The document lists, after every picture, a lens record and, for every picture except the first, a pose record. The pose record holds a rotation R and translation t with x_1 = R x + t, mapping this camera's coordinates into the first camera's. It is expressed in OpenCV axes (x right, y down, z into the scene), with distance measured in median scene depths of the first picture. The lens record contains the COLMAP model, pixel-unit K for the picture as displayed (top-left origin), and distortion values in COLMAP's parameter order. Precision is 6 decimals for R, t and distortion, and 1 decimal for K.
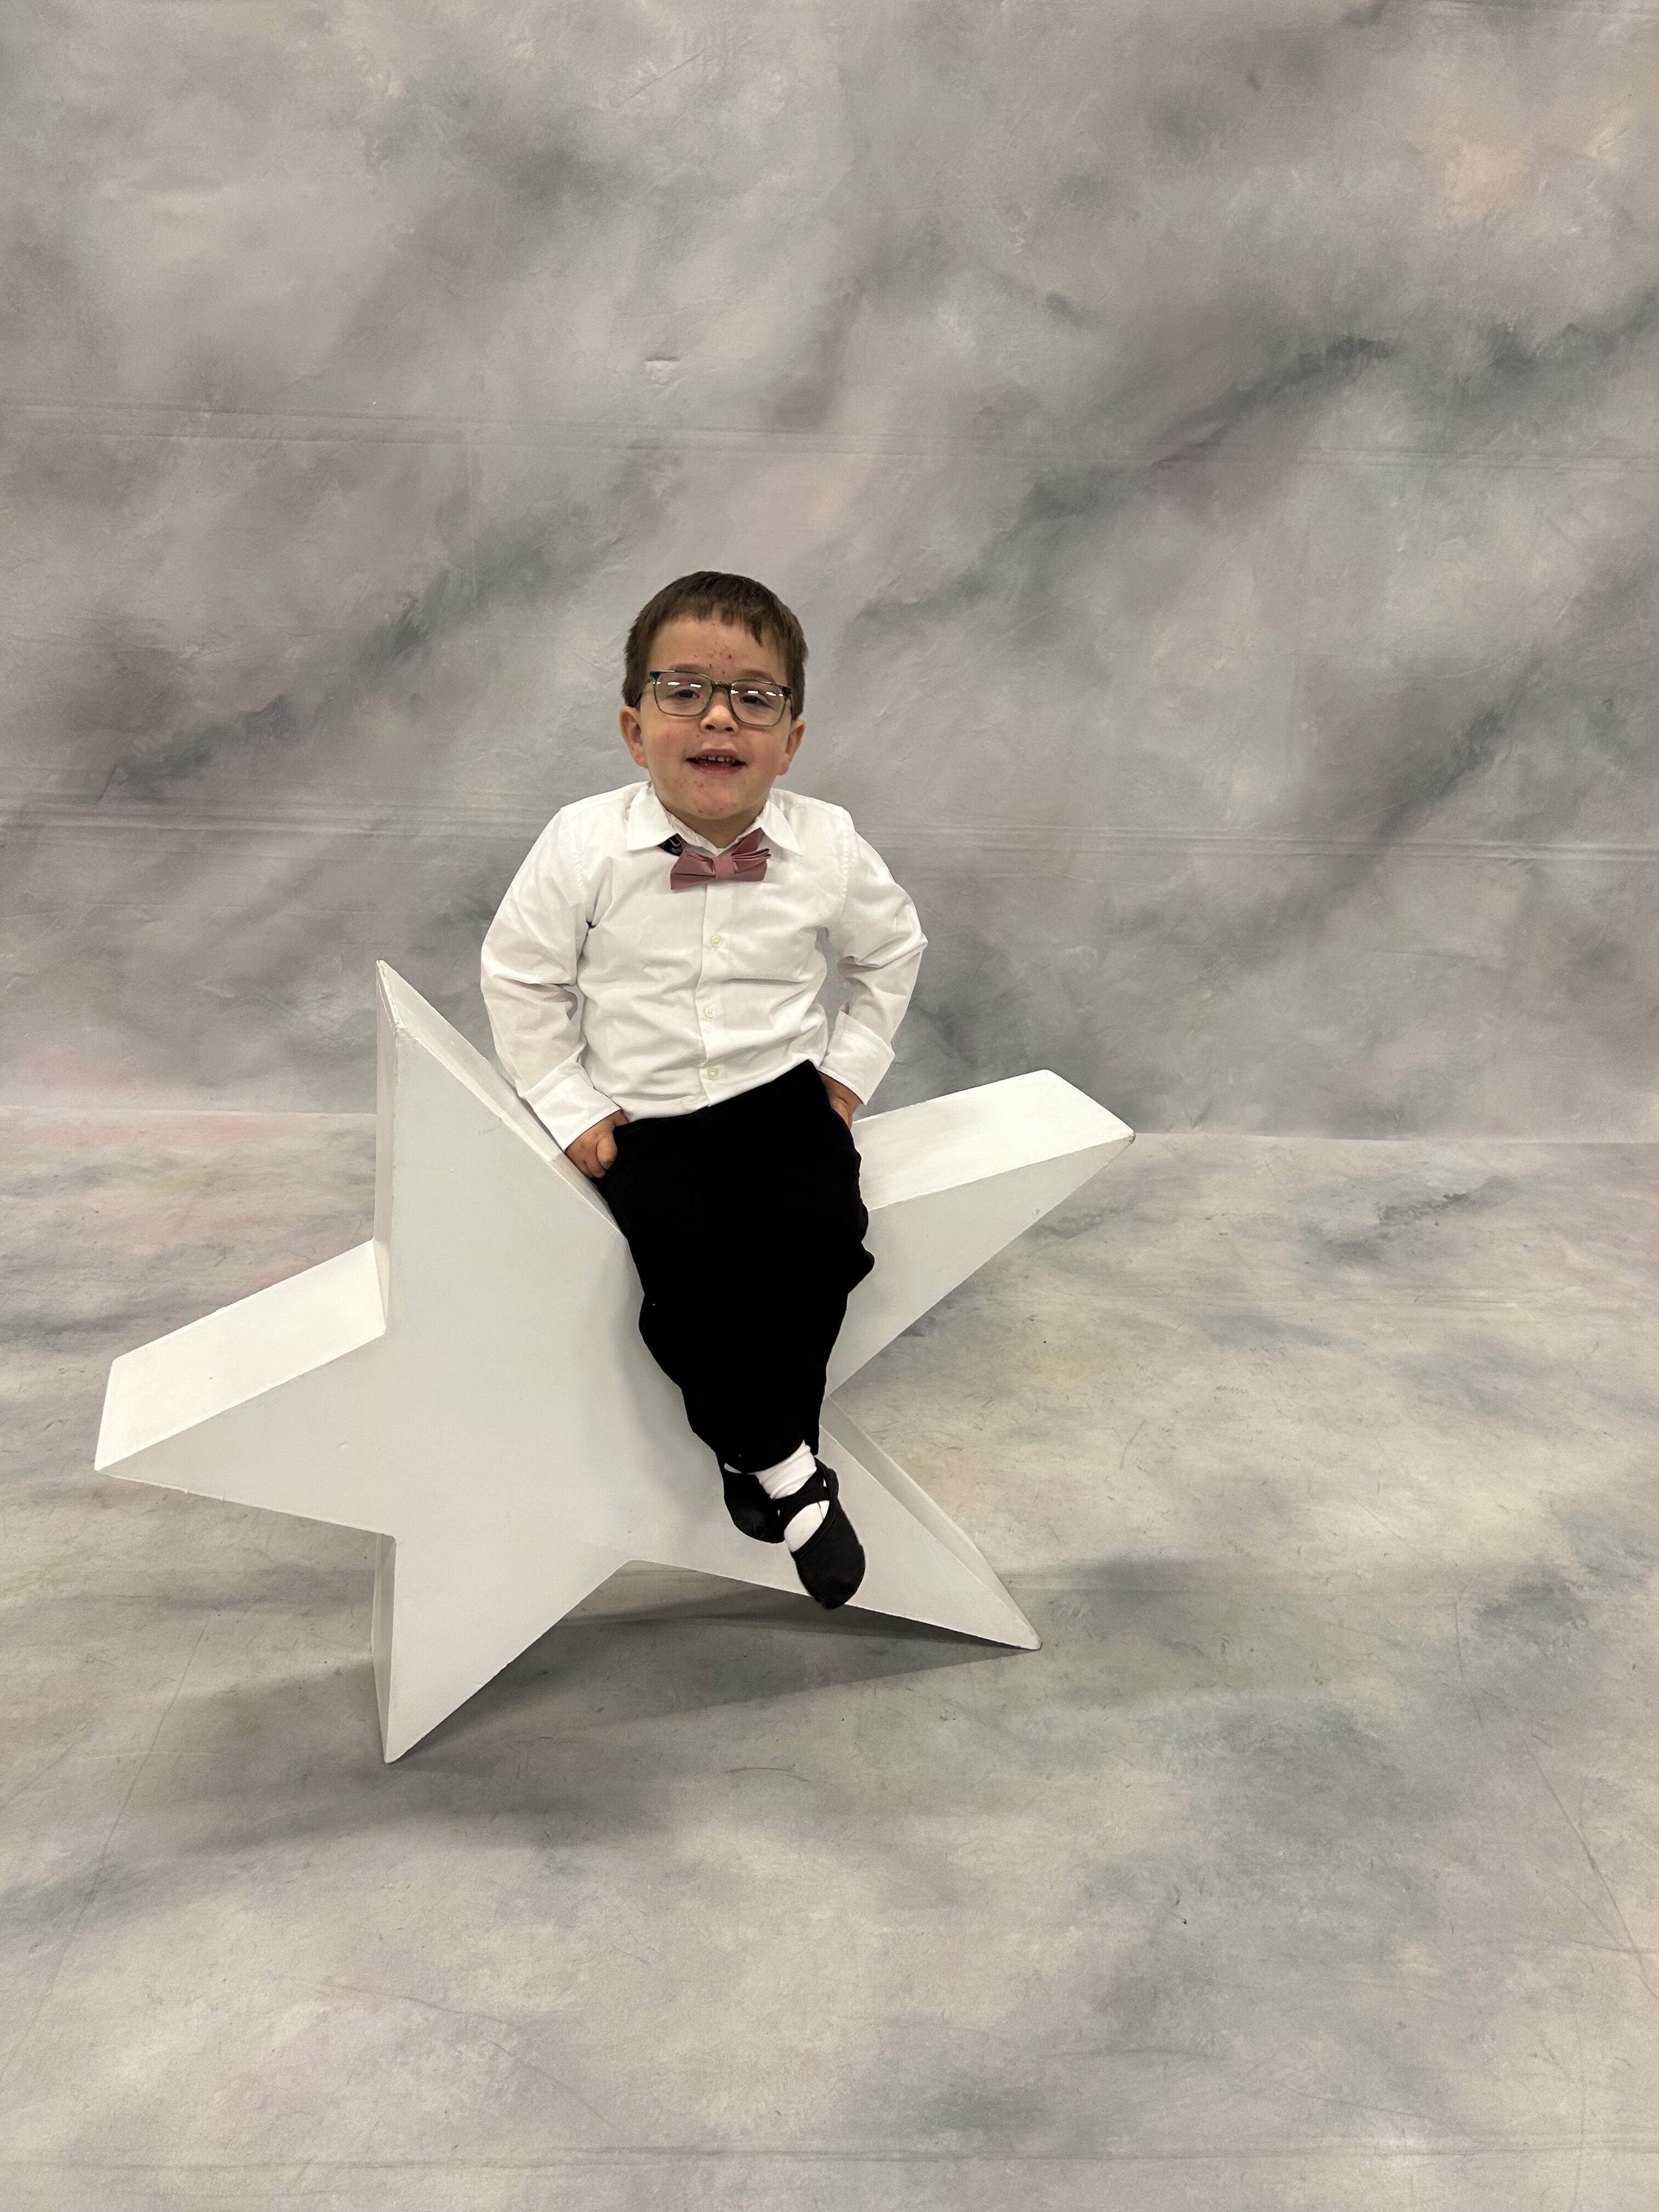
lens RADIAL K [[1648.0, 0, 824.6], [0, 1648.0, 1125.7], [0, 0, 1]] dist [0.038089, -0.041635]
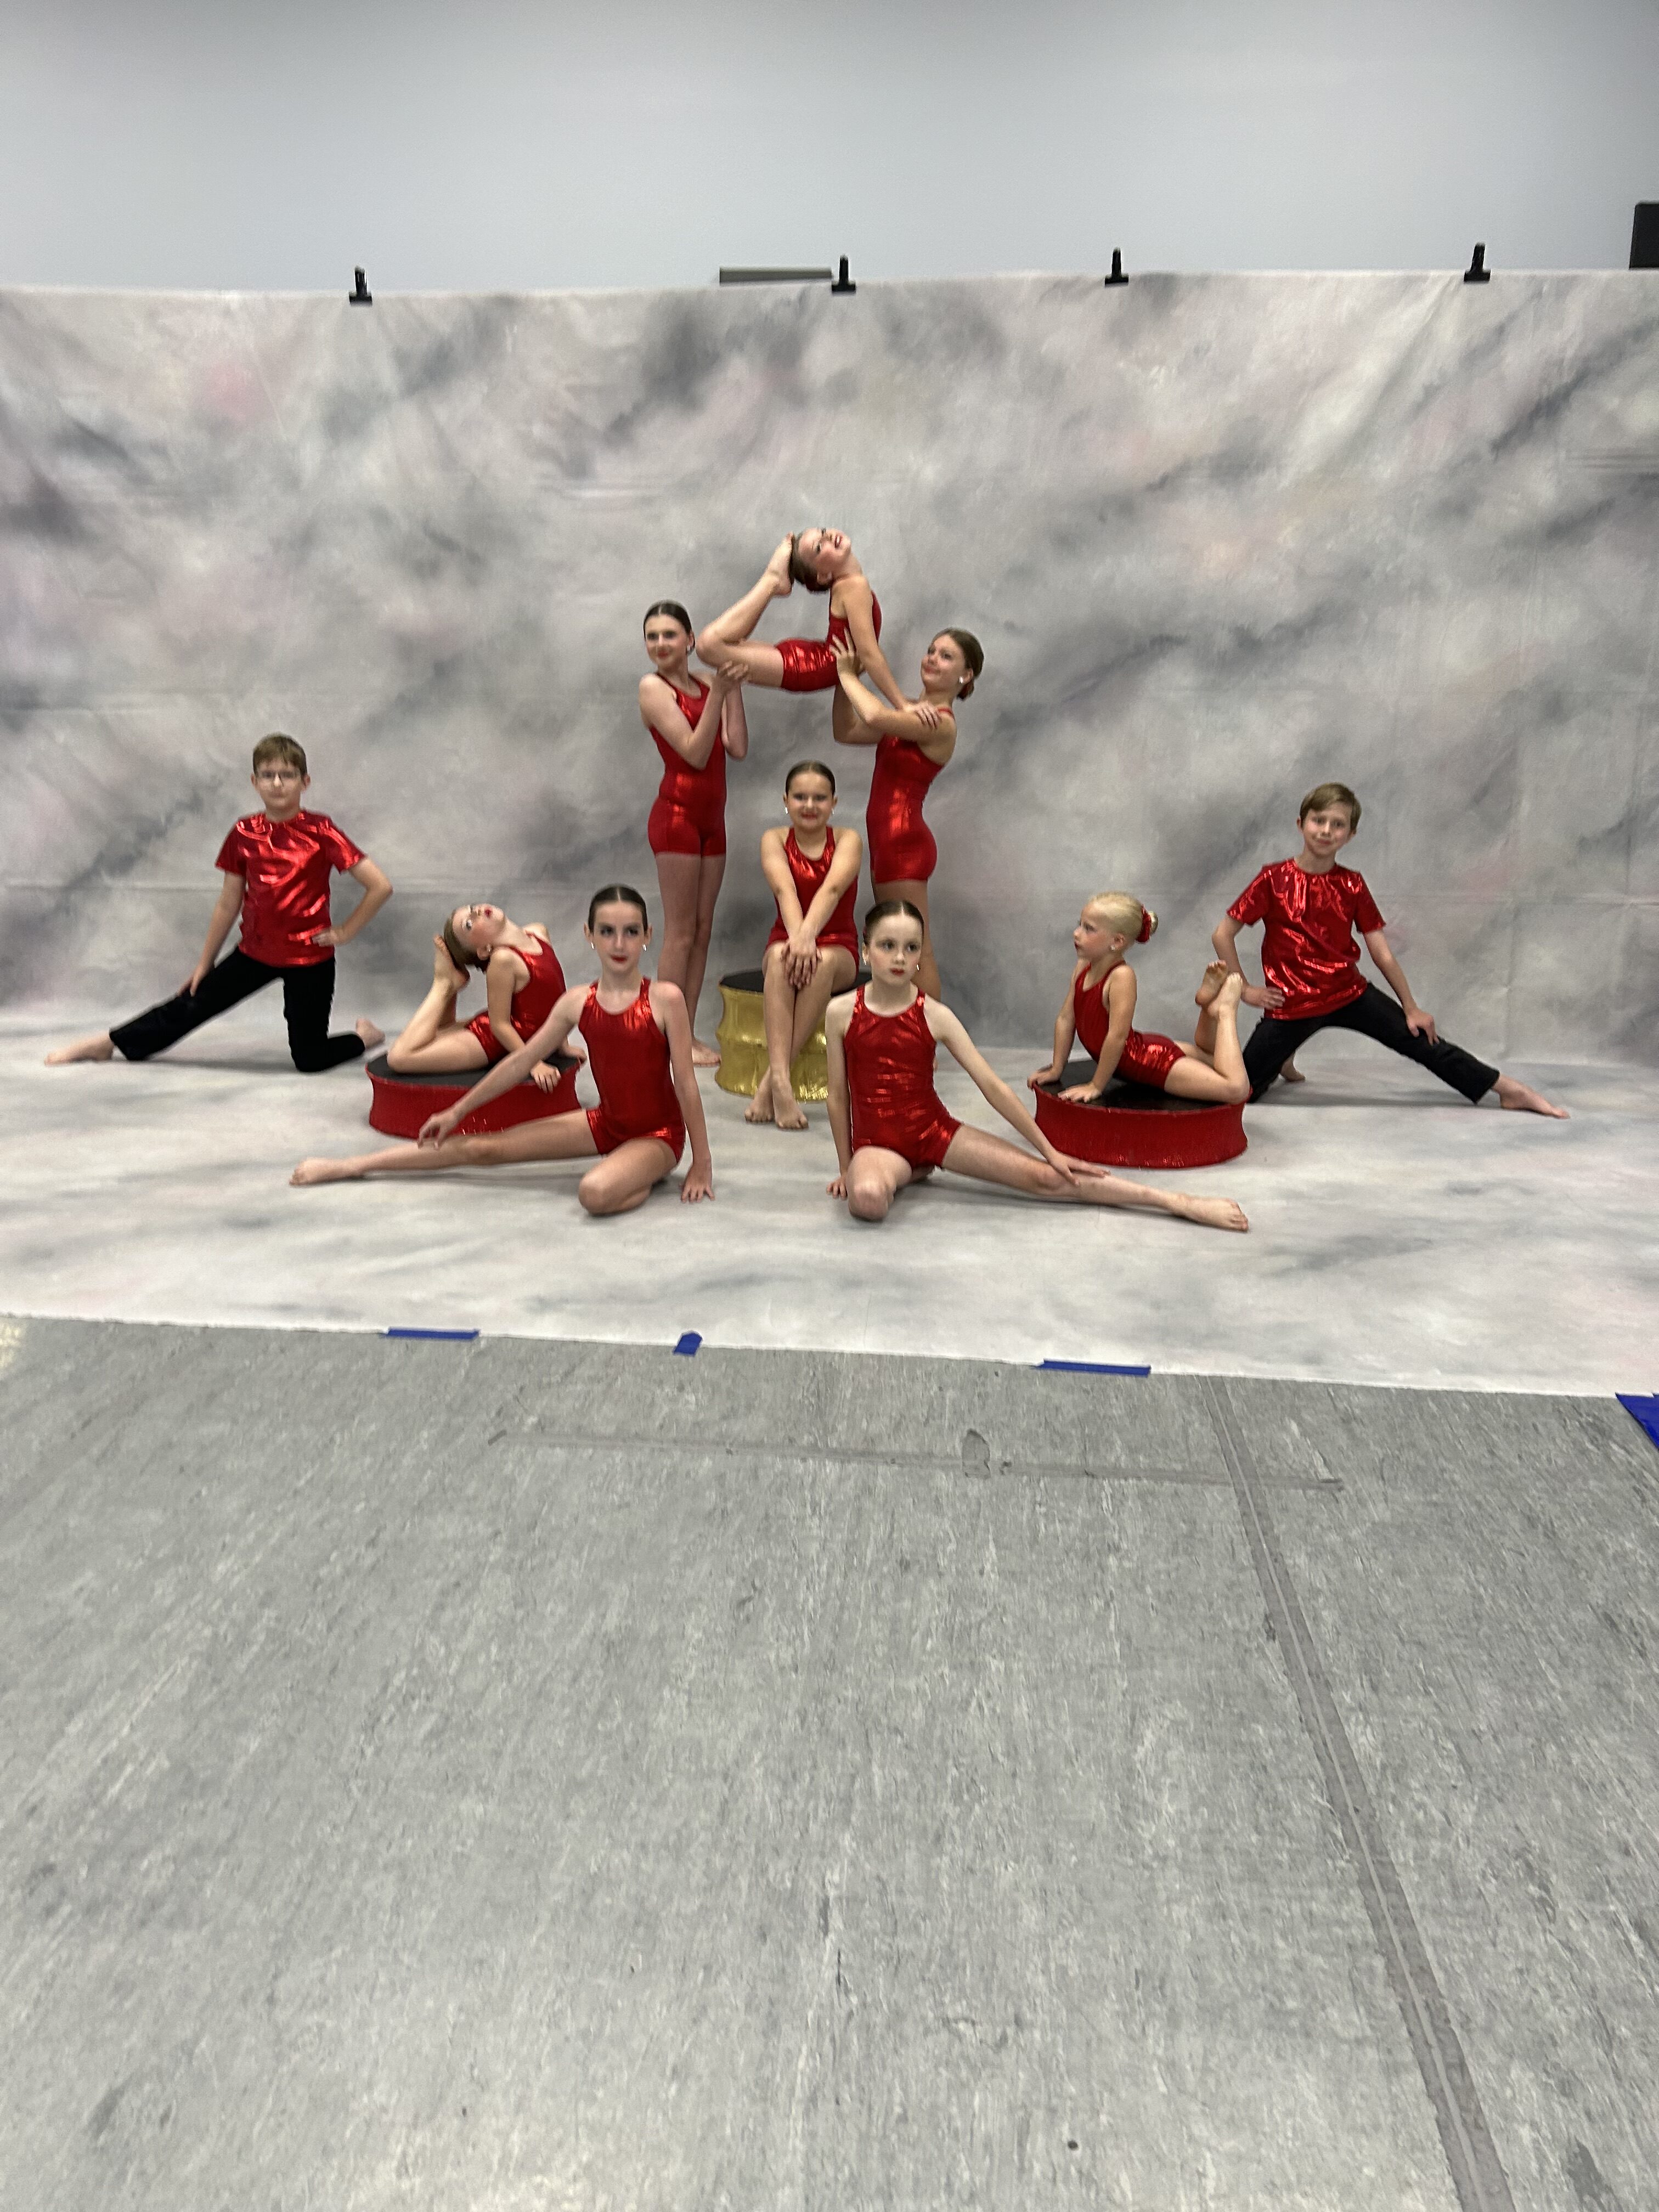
lens RADIAL K [[1648.0, 0, 819.3], [0, 1648.0, 1140.3], [0, 0, 1]] dist [0.038089, -0.041635]
pose [[0.988591, 0.006635, -0.150482, 0.216005], [-0.020494, 0.995664, -0.090737, 0.309538], [0.149227, 0.092785, 0.984440, -0.941861]]
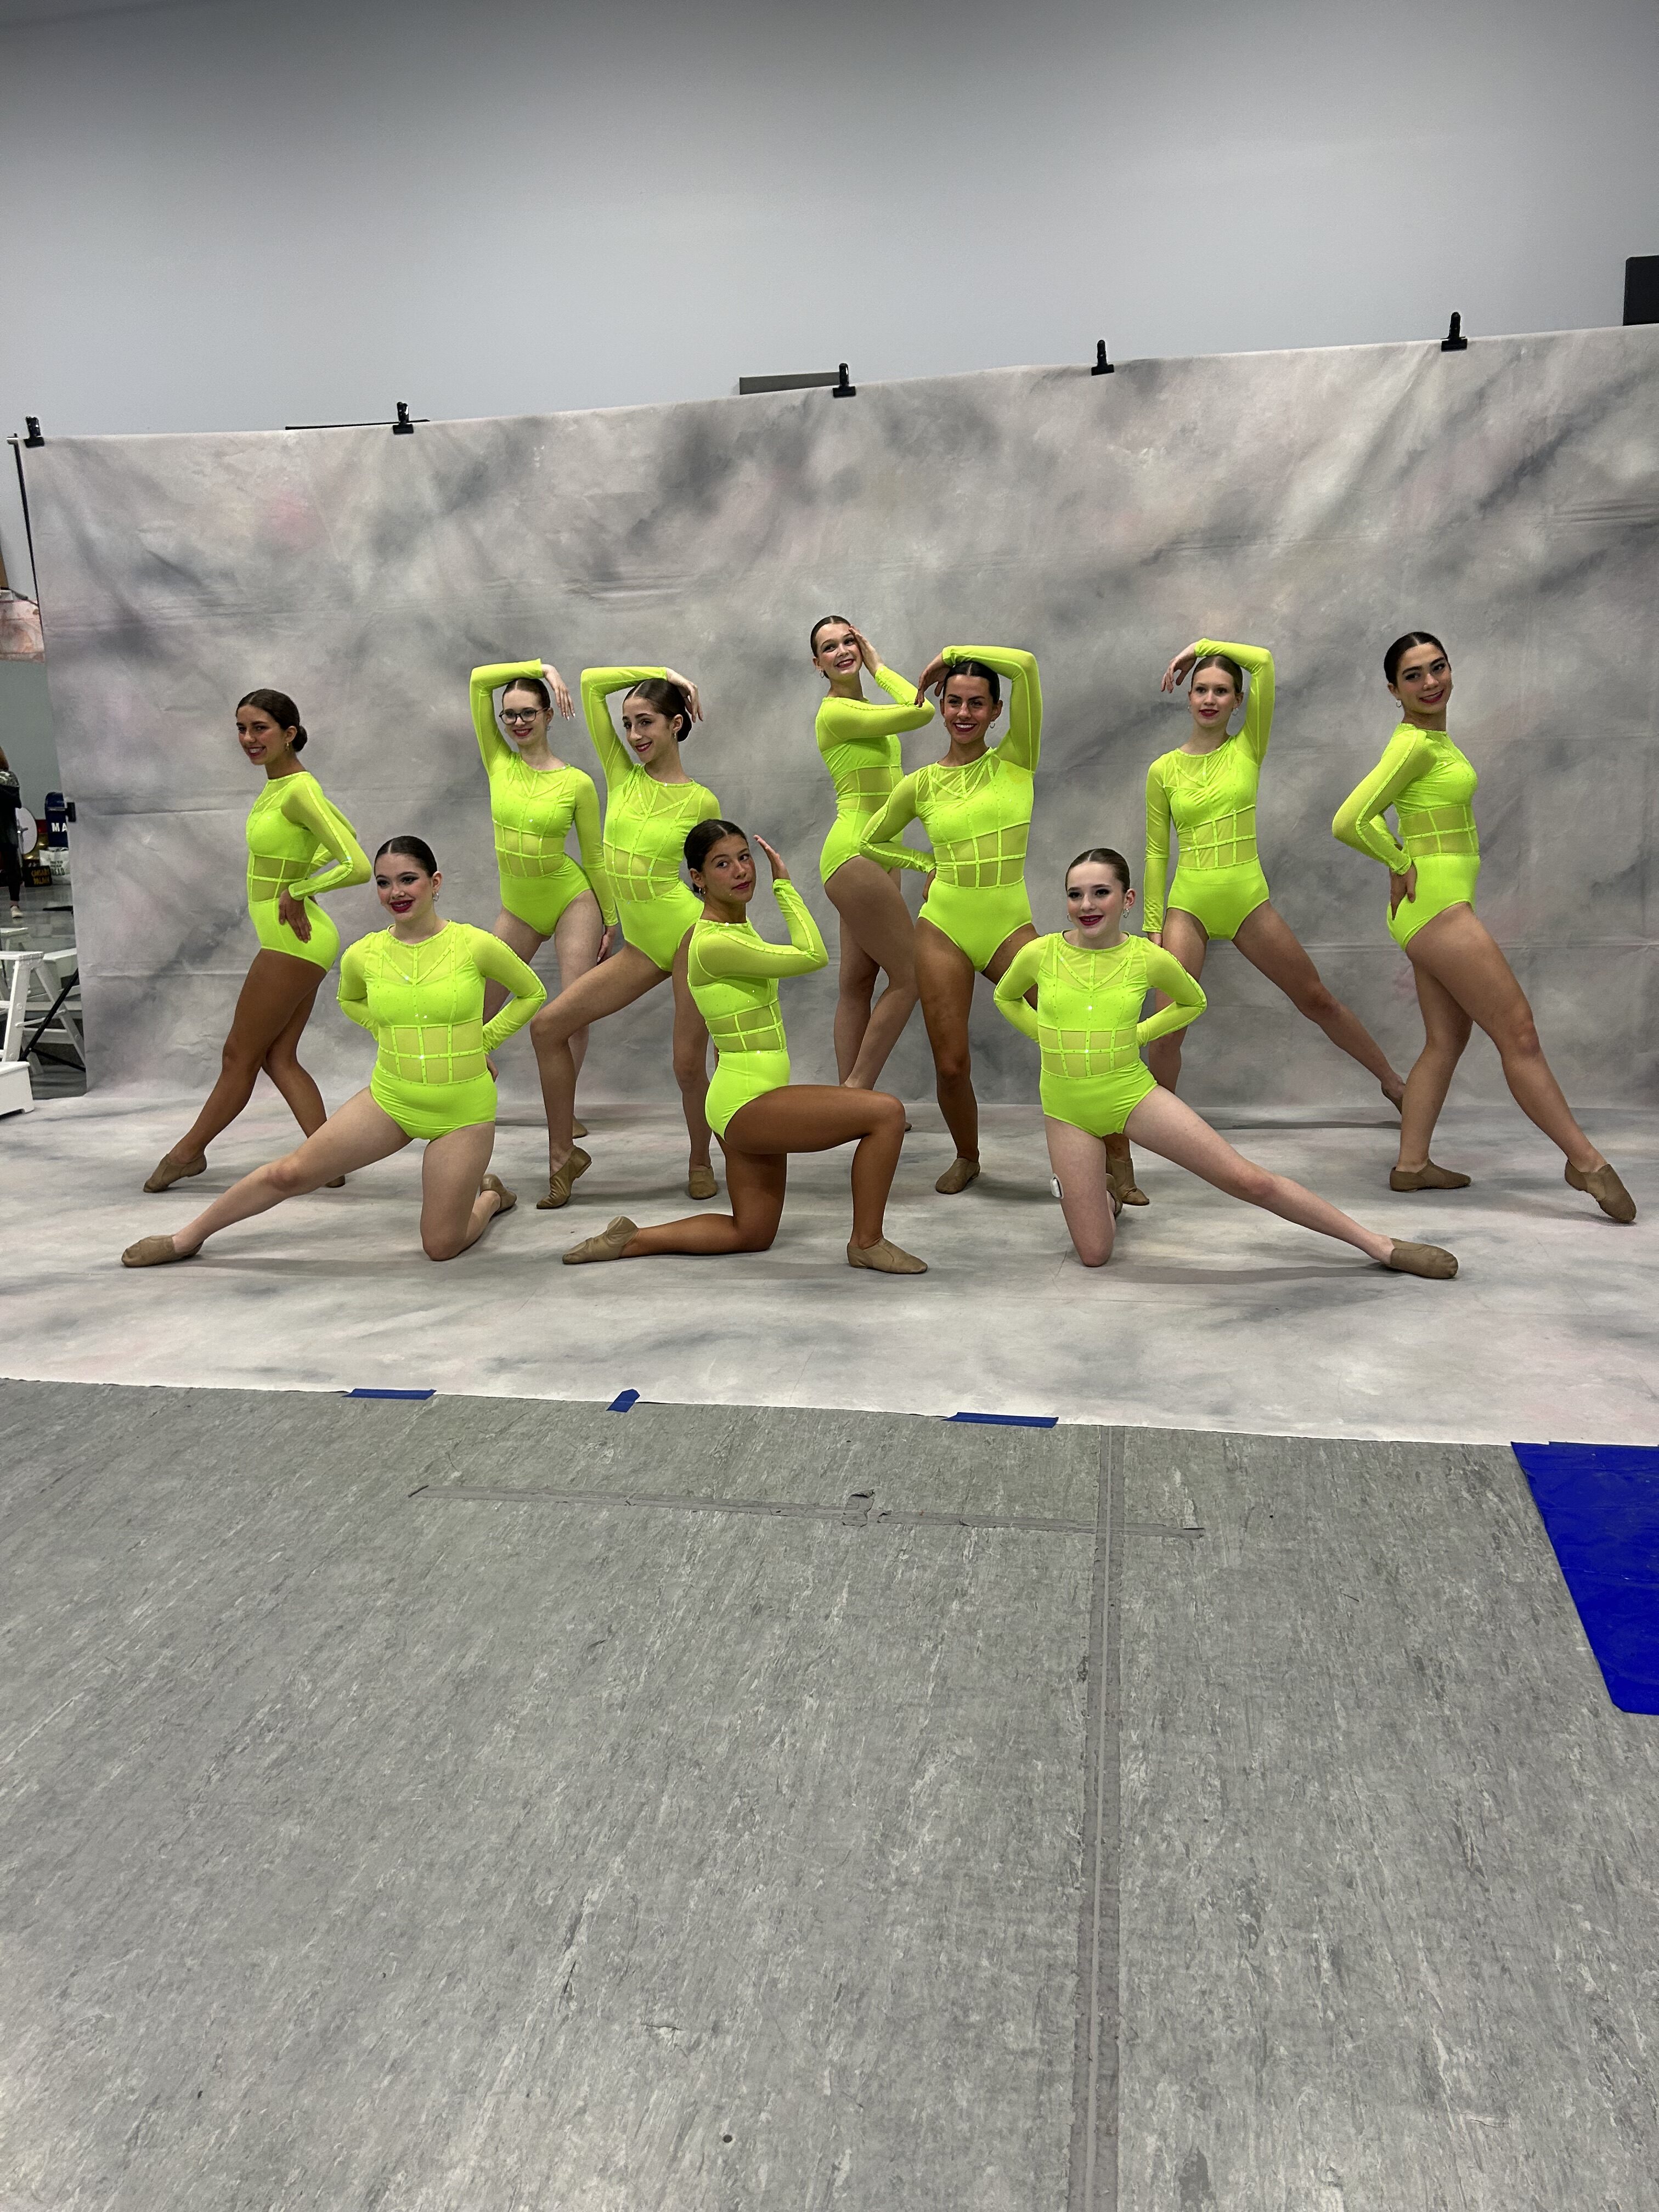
lens RADIAL K [[1648.0, 0, 844.0], [0, 1648.0, 1118.1], [0, 0, 1]] dist [0.038089, -0.041635]
pose [[0.971772, -0.023442, -0.234754, 0.402132], [-0.008221, 0.991082, -0.132997, 0.302303], [0.235778, 0.131173, 0.962914, -0.974286]]
